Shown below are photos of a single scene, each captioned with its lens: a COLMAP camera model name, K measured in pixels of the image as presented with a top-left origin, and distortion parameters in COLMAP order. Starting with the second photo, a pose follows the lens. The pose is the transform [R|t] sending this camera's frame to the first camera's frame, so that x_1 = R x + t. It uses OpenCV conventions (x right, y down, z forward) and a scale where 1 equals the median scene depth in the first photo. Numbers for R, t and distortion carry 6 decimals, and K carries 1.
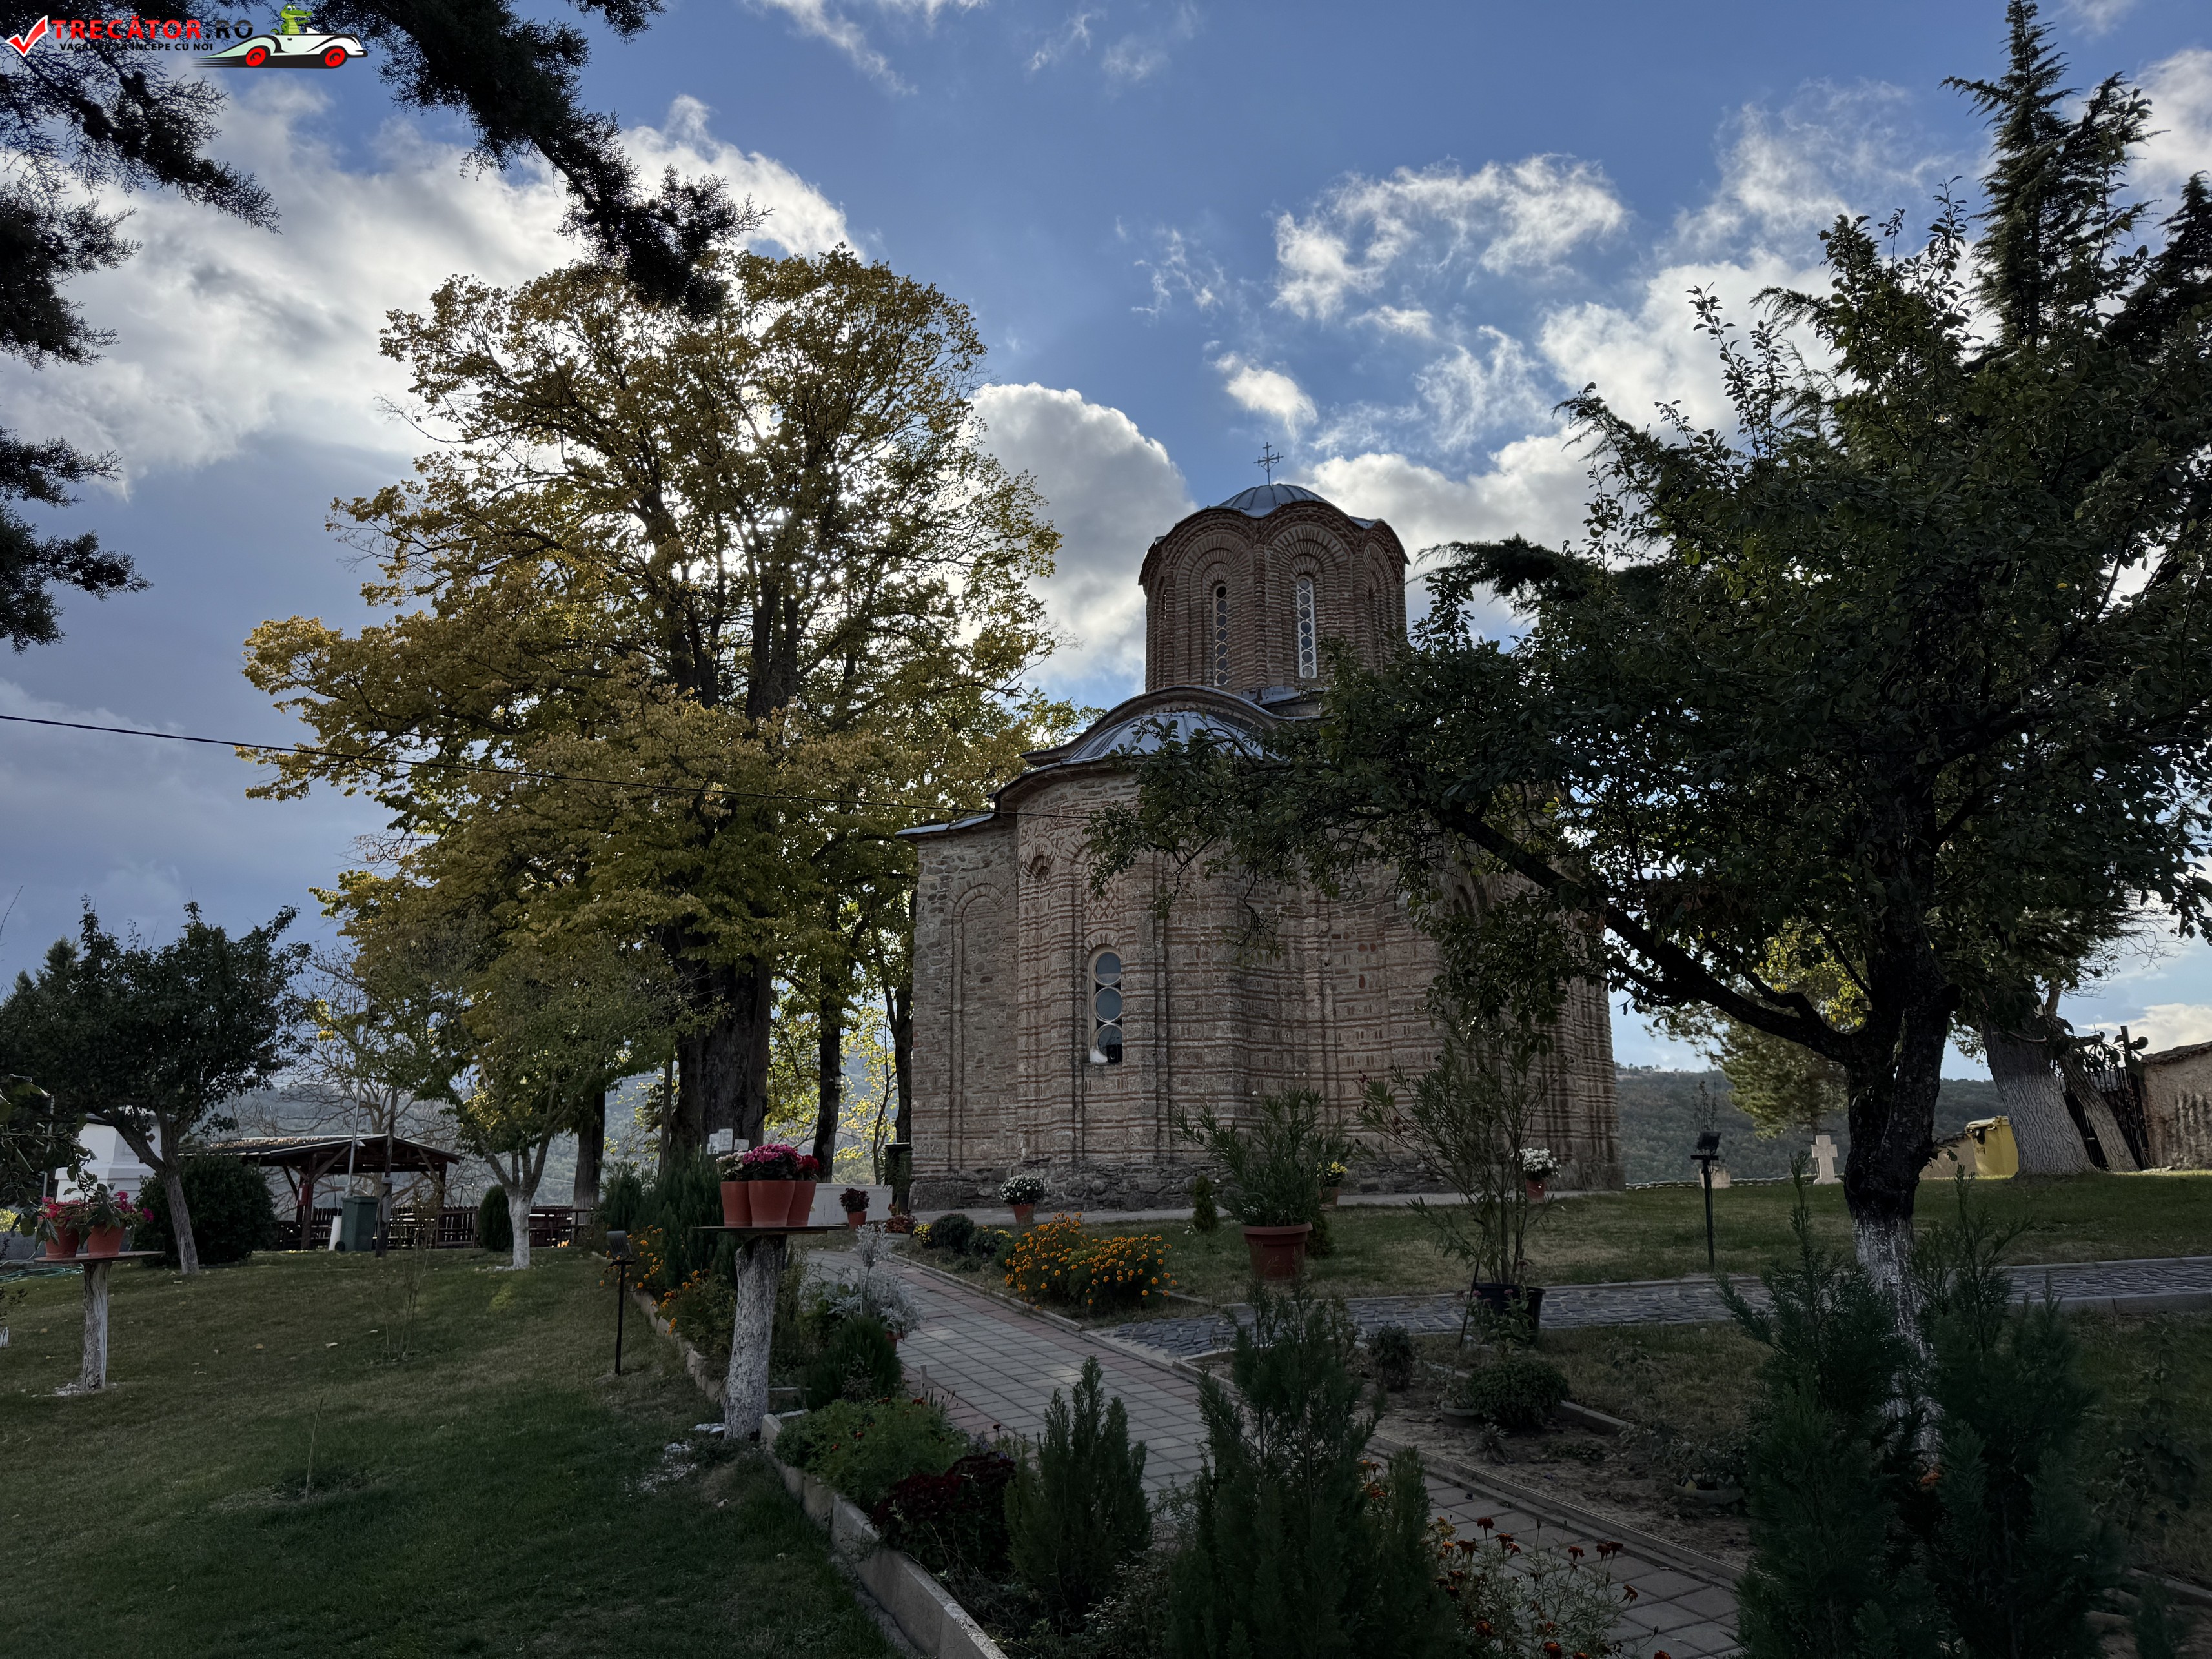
lens RADIAL K [[1545.4, 0, 1099.3], [0, 1545.4, 816.8], [0, 0, 1]] dist [0.118641, -0.143390]
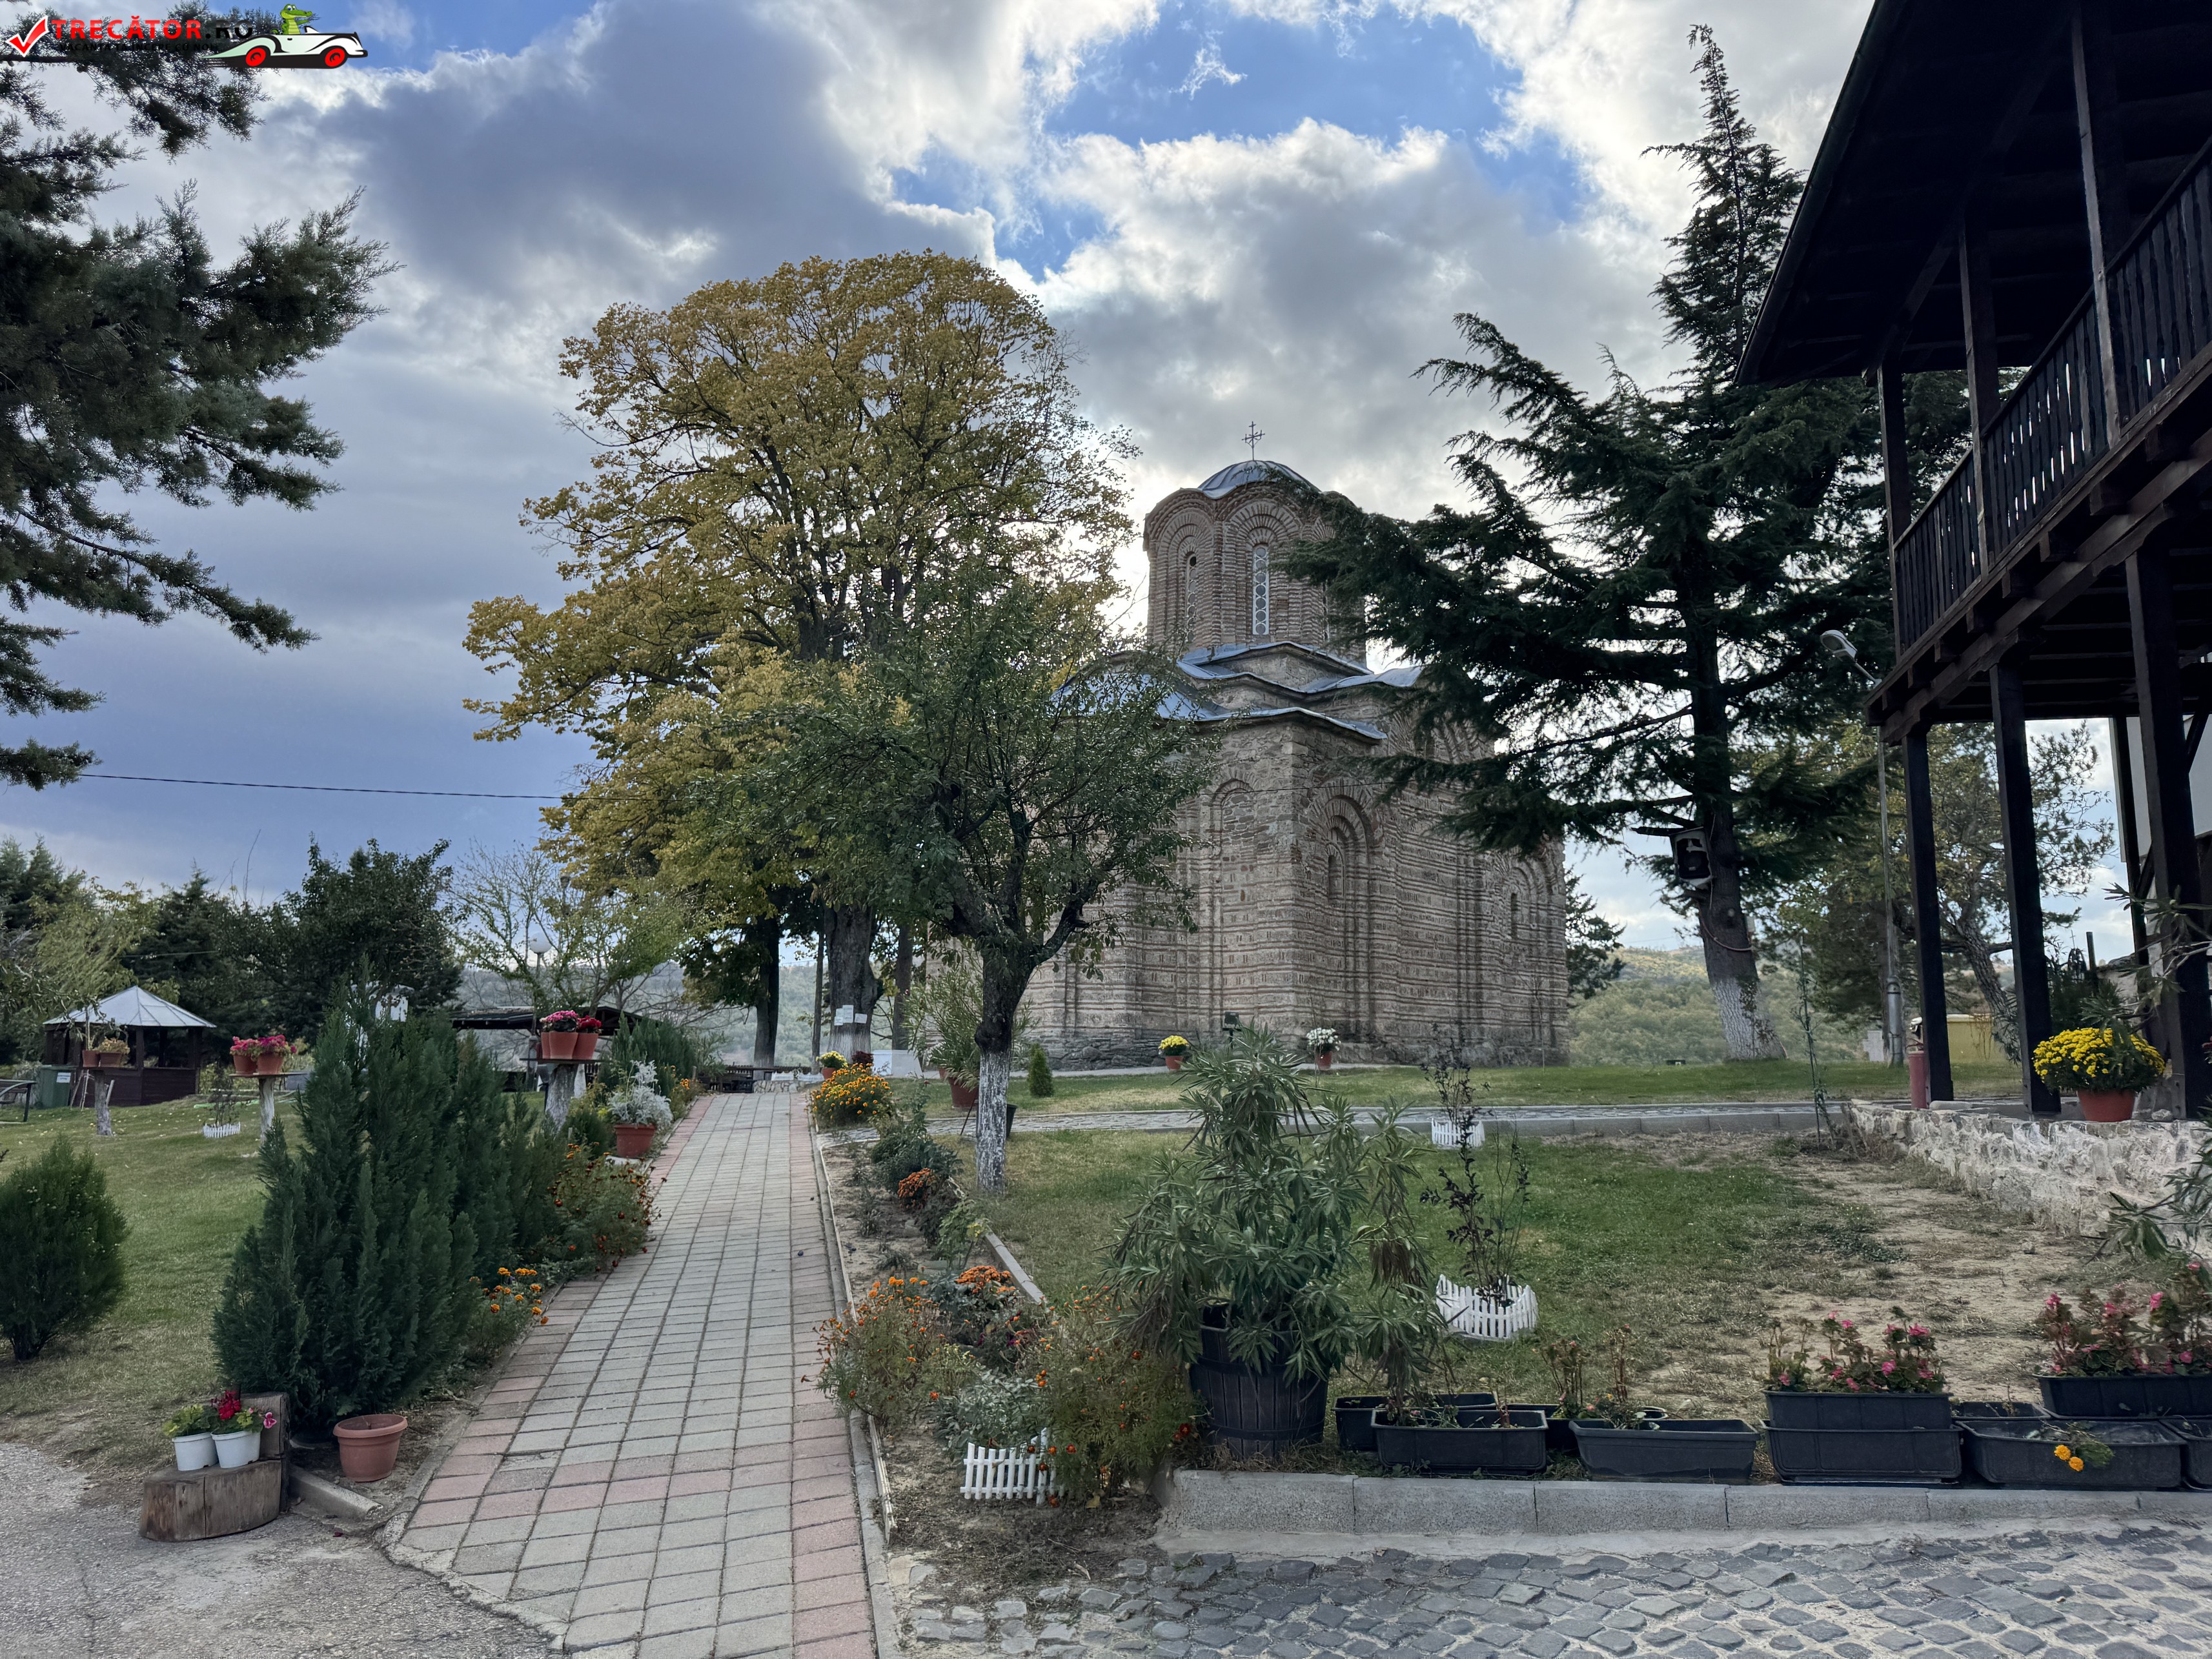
lens RADIAL K [[1552.3, 0, 1096.2], [0, 1552.3, 810.2], [0, 0, 1]] dist [0.134727, -0.211250]
pose [[0.981854, -0.006233, -0.189535, 0.286031], [0.019077, 0.997636, 0.066018, -0.045103], [0.188676, -0.068436, 0.979652, -0.227565]]
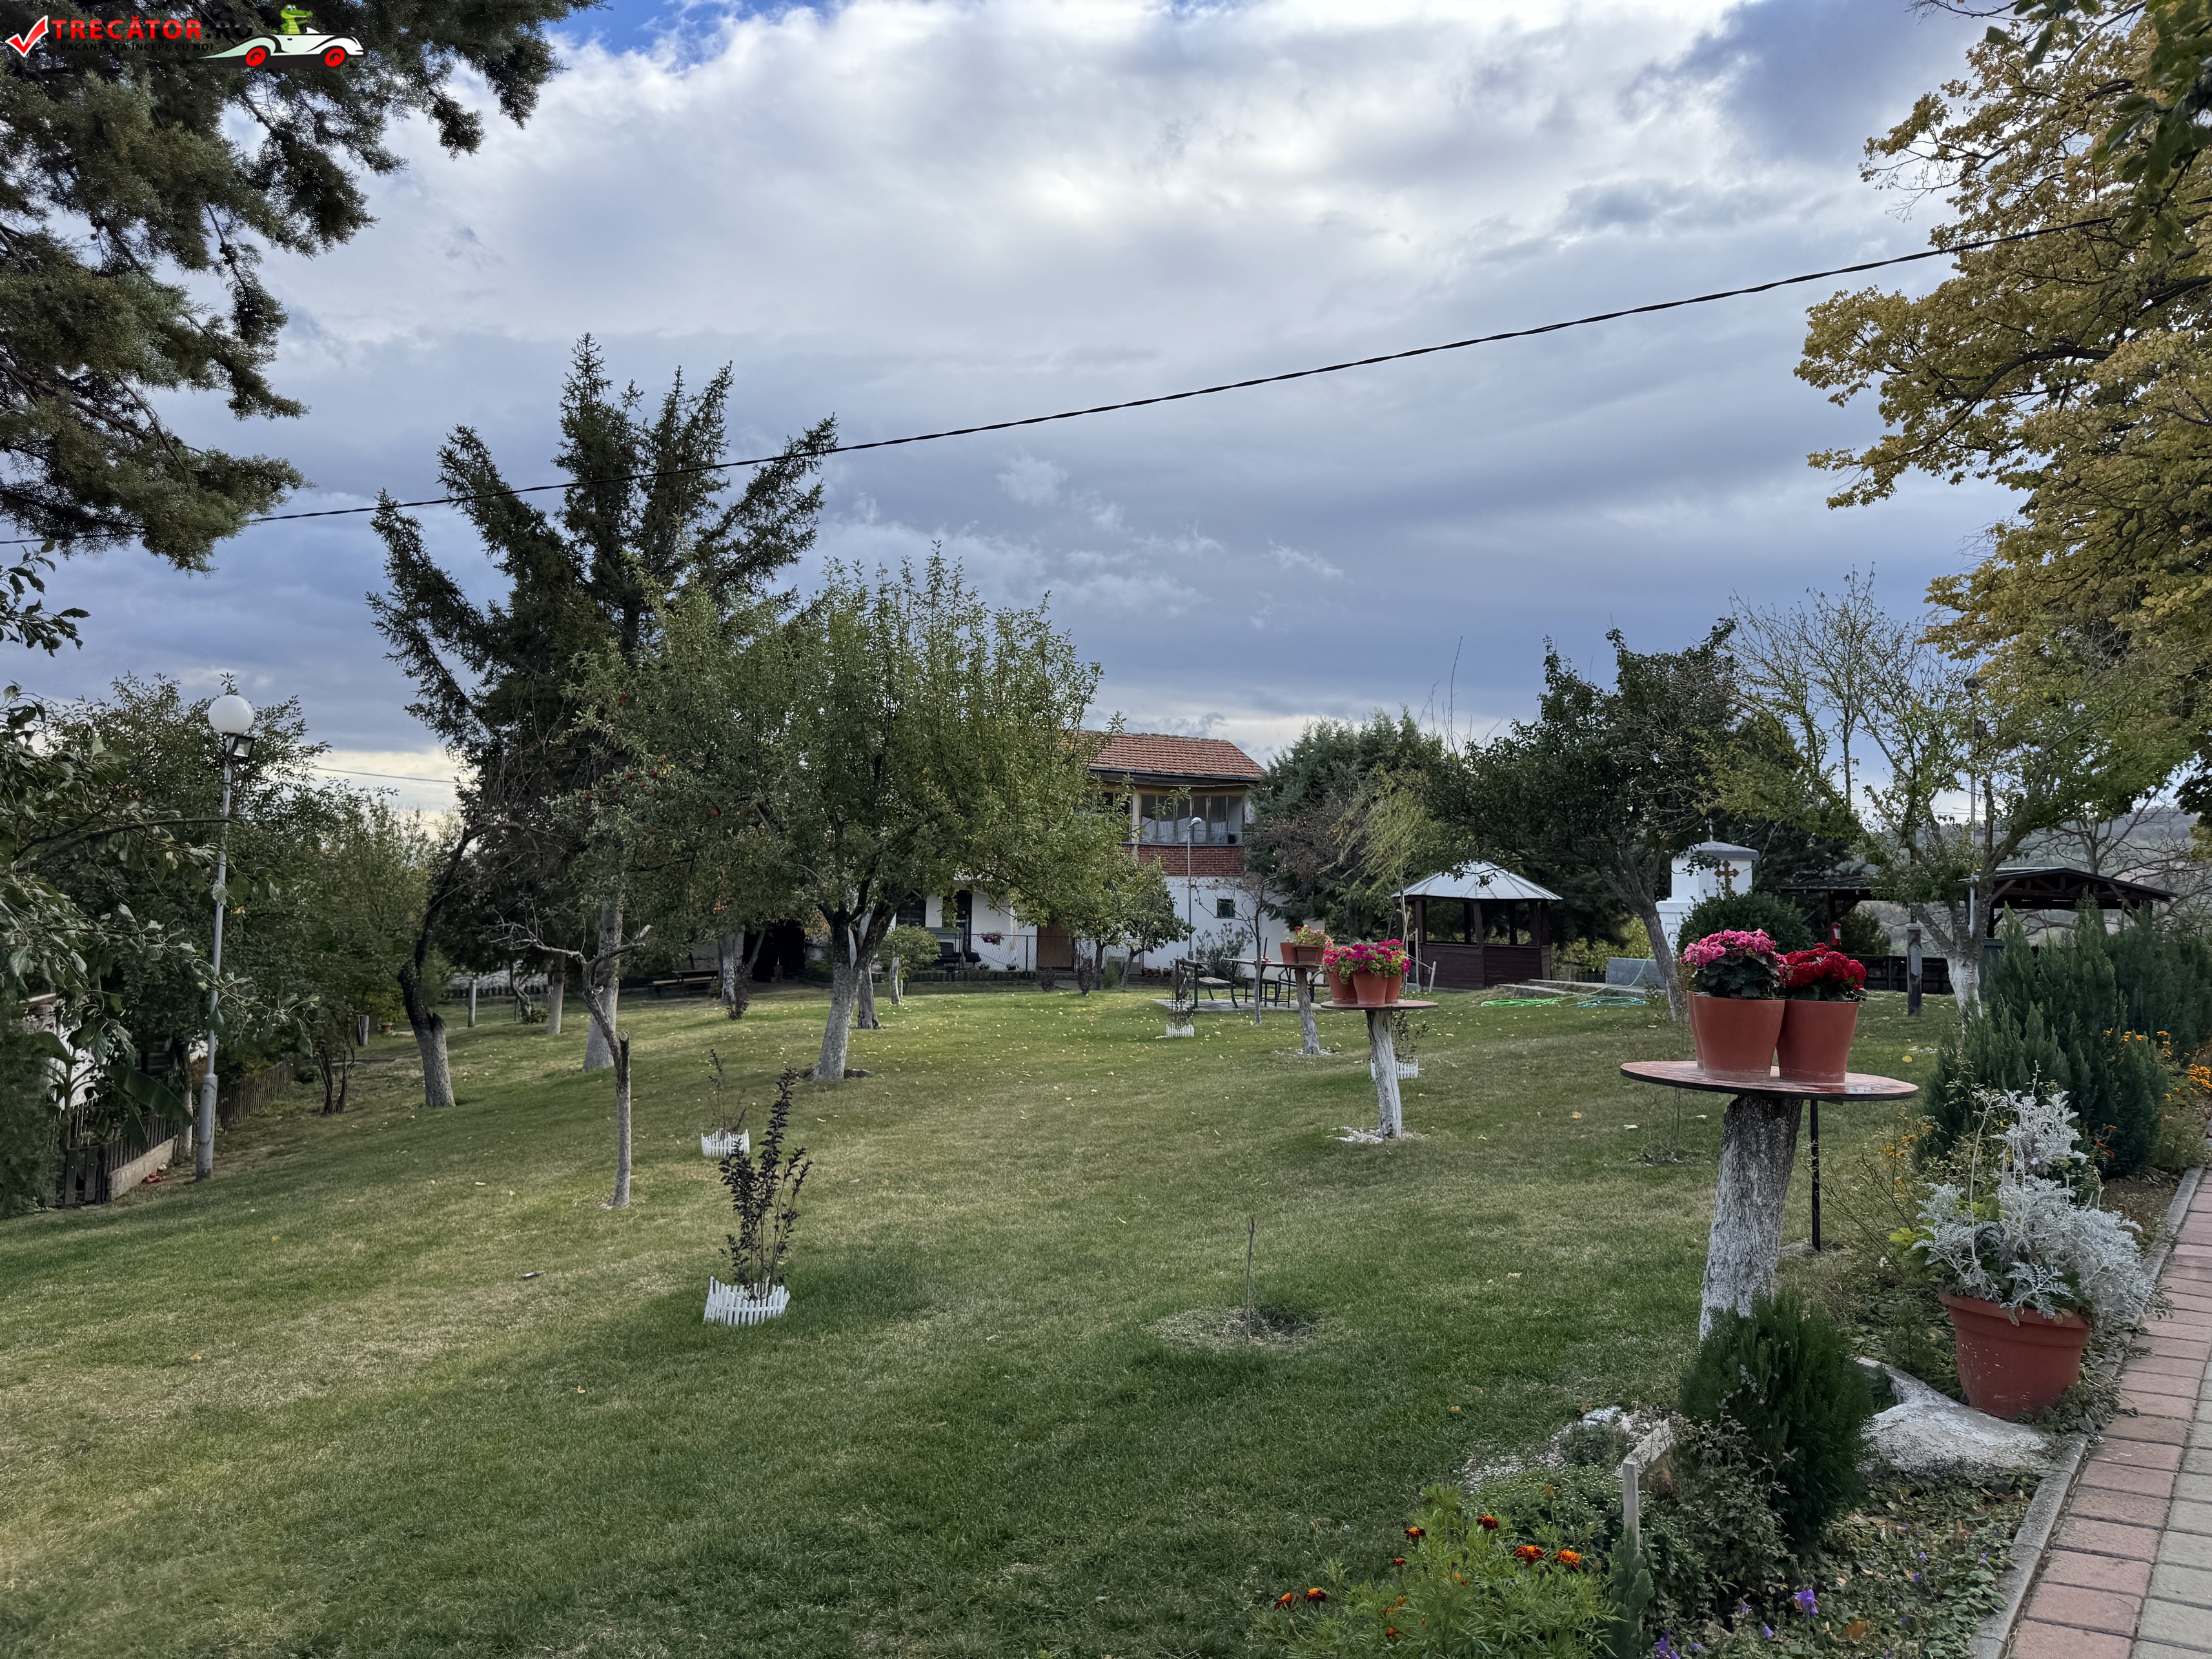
lens RADIAL K [[1560.7, 0, 1110.6], [0, 1560.7, 831.7], [0, 0, 1]] dist [0.032046, -0.042066]
pose [[0.495513, -0.021065, -0.868345, 0.064479], [0.177249, 0.981122, 0.077344, 0.041363], [0.850324, -0.192238, 0.489892, 0.239095]]
